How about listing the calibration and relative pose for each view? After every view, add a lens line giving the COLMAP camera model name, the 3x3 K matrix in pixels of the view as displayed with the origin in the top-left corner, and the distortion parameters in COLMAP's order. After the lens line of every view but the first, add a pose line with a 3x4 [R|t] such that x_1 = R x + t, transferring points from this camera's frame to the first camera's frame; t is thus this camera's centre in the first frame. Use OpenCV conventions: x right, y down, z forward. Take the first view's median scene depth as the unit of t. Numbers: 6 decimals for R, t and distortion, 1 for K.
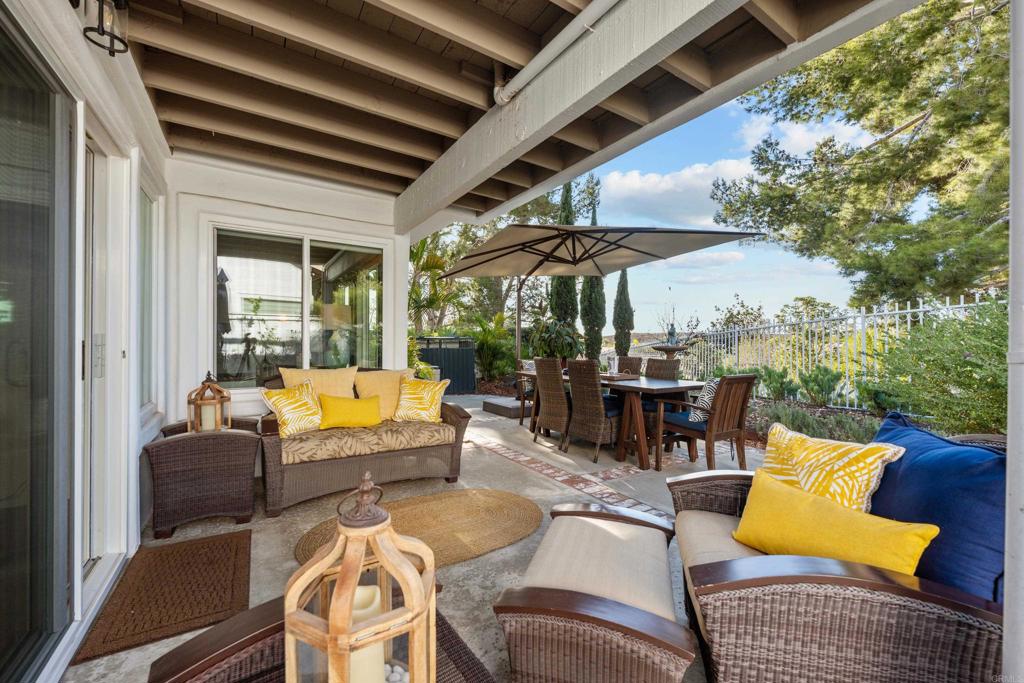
lens RADIAL K [[407.2, 0, 512.0], [0, 407.2, 342.9], [0, 0, 1]] dist [-0.009448, 0.000603]
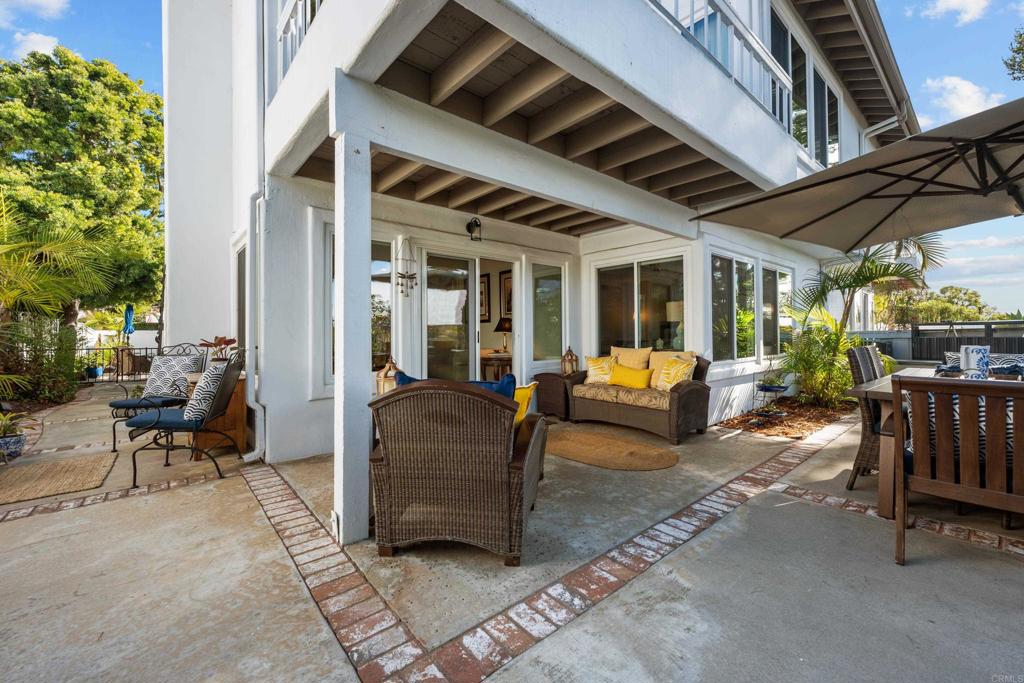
lens RADIAL K [[407.2, 0, 511.2], [0, 407.2, 336.2], [0, 0, 1]] dist [-0.009448, 0.000603]
pose [[0.132293, -0.004577, -0.991200, 1.004044], [0.007699, 0.999964, -0.003590, 0.021166], [0.991181, -0.007157, 0.132324, 0.363476]]
